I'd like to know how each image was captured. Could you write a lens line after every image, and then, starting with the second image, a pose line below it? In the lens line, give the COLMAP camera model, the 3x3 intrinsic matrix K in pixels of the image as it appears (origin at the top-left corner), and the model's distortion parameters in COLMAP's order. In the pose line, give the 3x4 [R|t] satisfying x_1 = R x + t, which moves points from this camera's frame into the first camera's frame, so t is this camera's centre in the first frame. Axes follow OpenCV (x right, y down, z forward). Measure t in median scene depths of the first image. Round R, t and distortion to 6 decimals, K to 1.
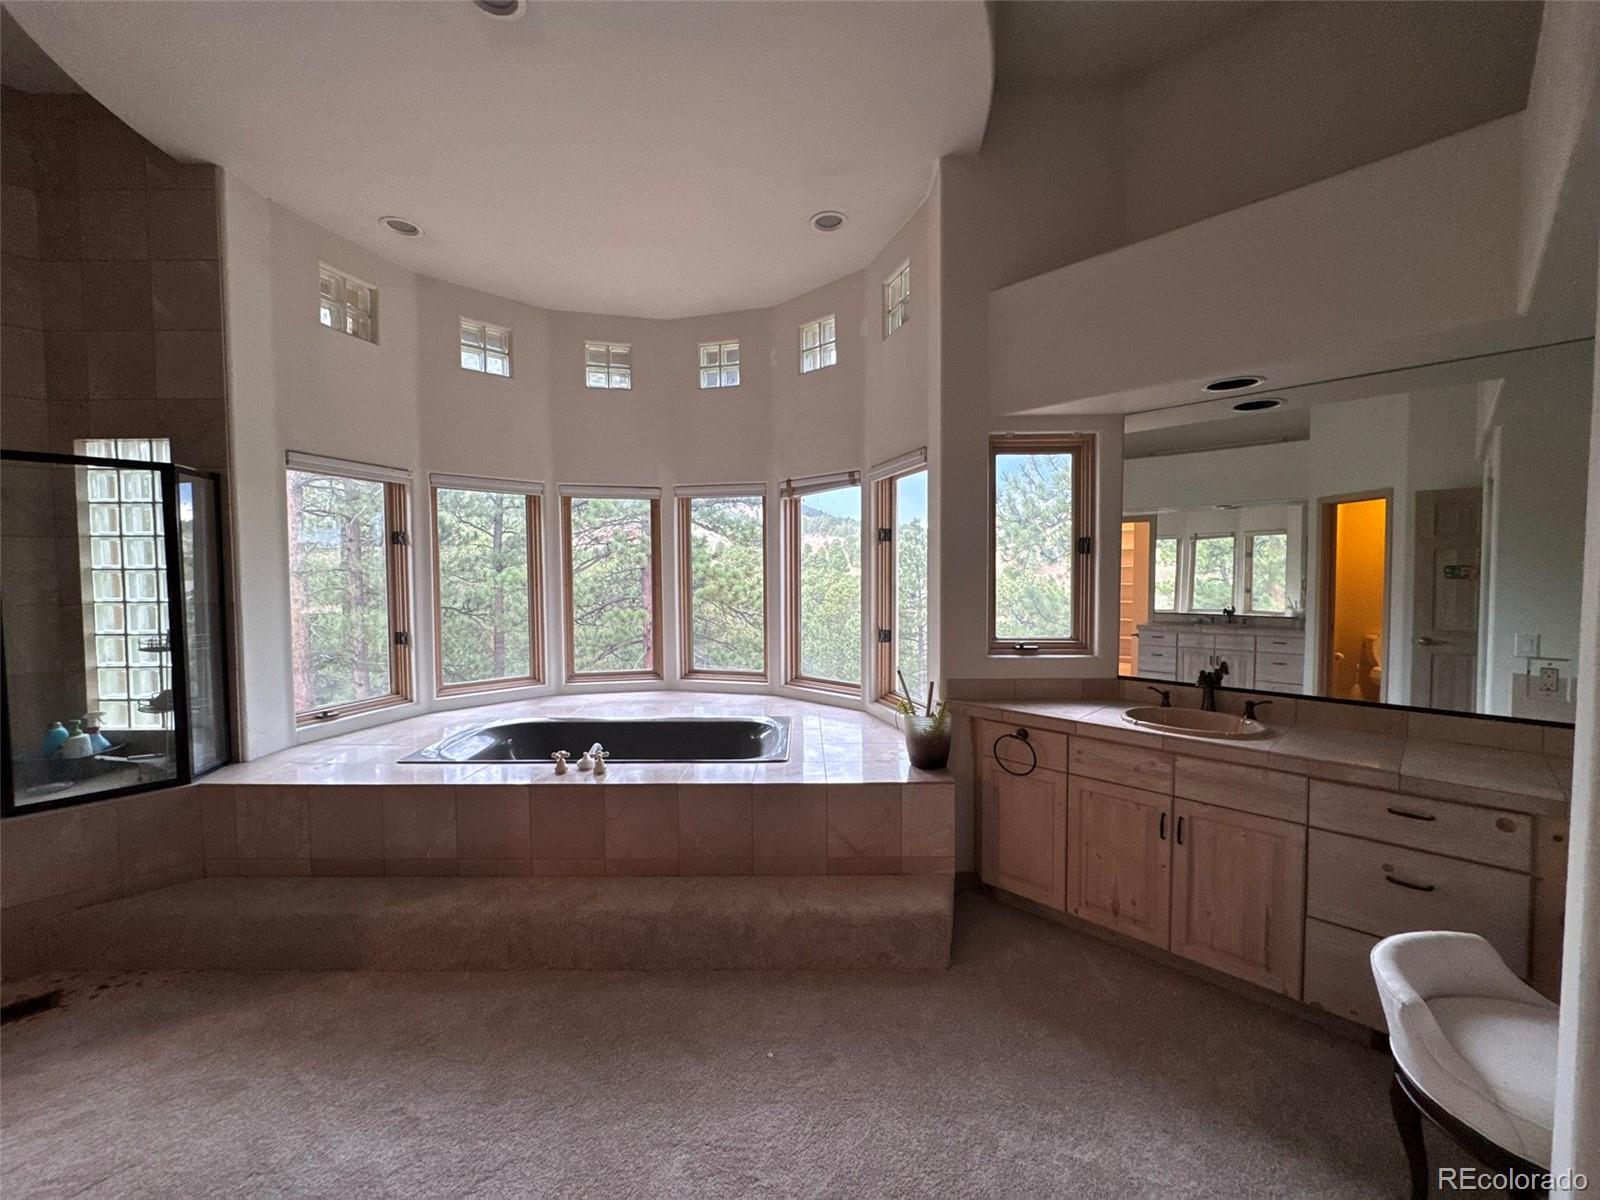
lens RADIAL K [[648.4, 0, 794.1], [0, 648.4, 598.4], [0, 0, 1]] dist [0.000051, 0.000264]
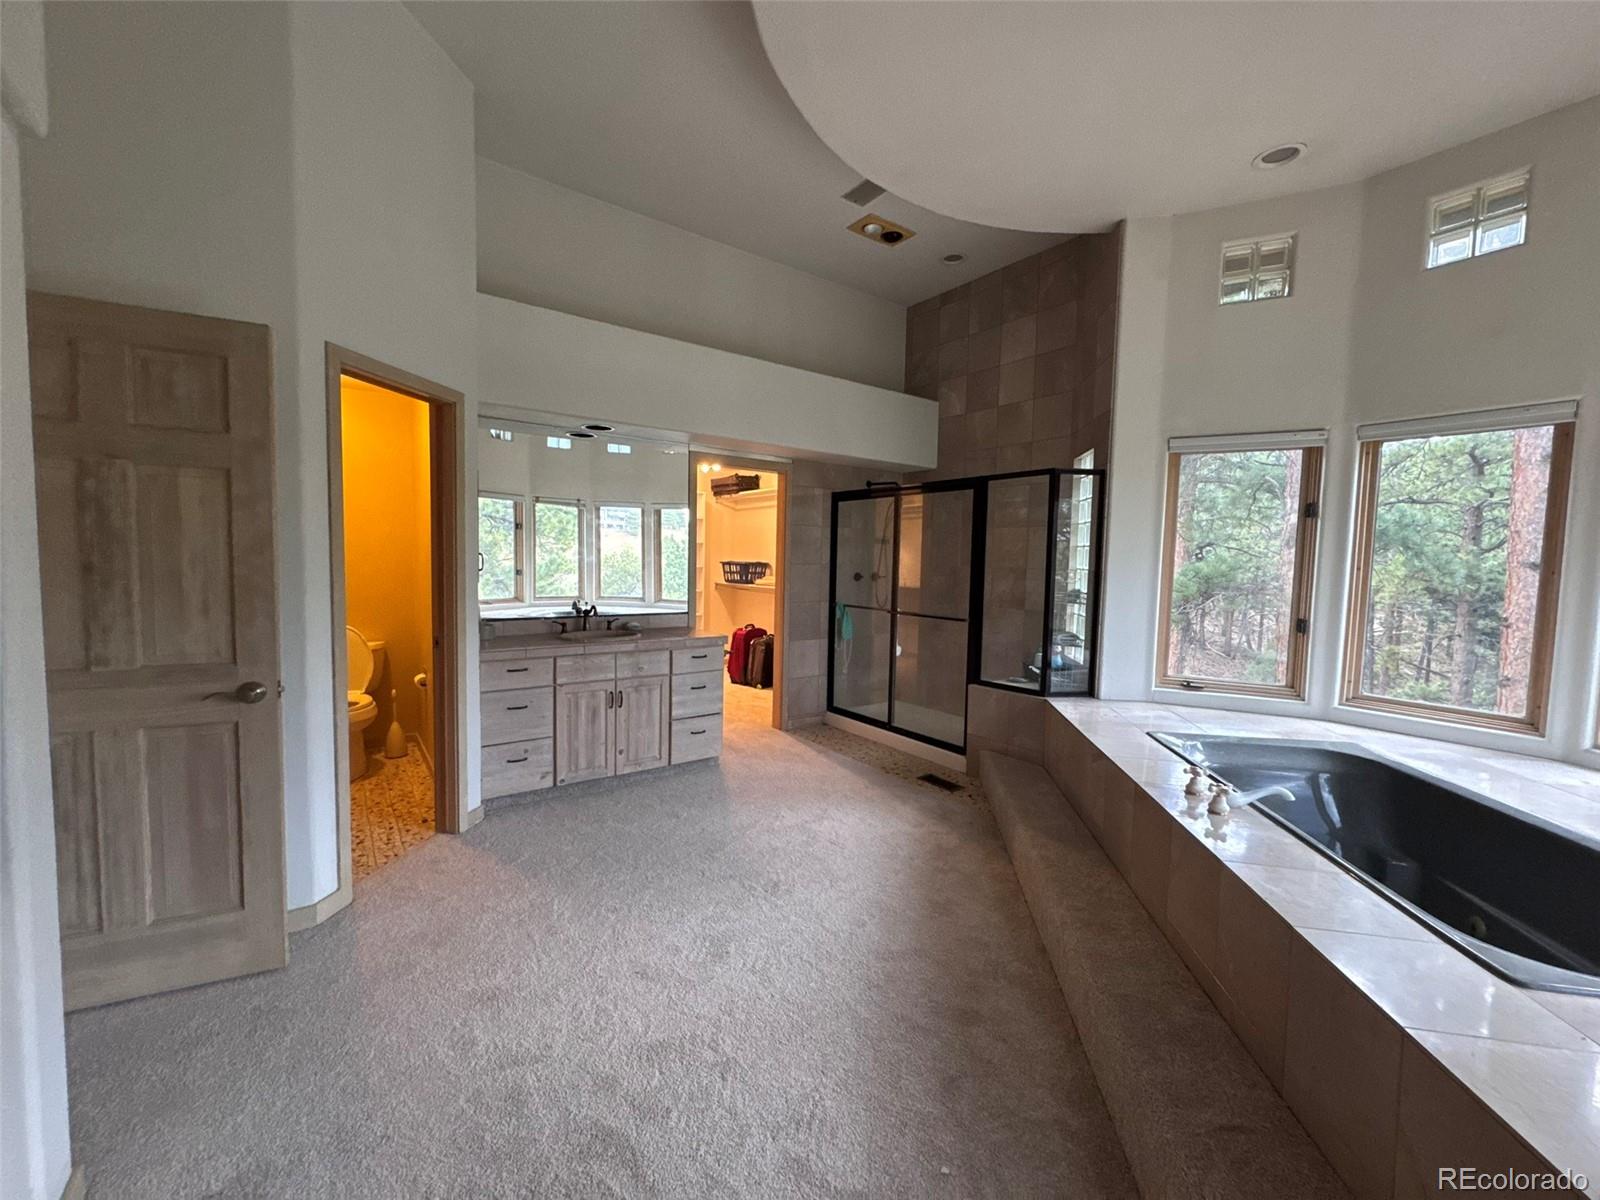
lens RADIAL K [[648.4, 0, 785.1], [0, 648.4, 597.5], [0, 0, 1]] dist [0.000051, 0.000264]
pose [[-0.161853, 0.073323, -0.984087, 0.364134], [-0.054839, 0.995026, 0.083158, -0.010836], [0.985290, 0.067426, -0.157028, 0.449132]]
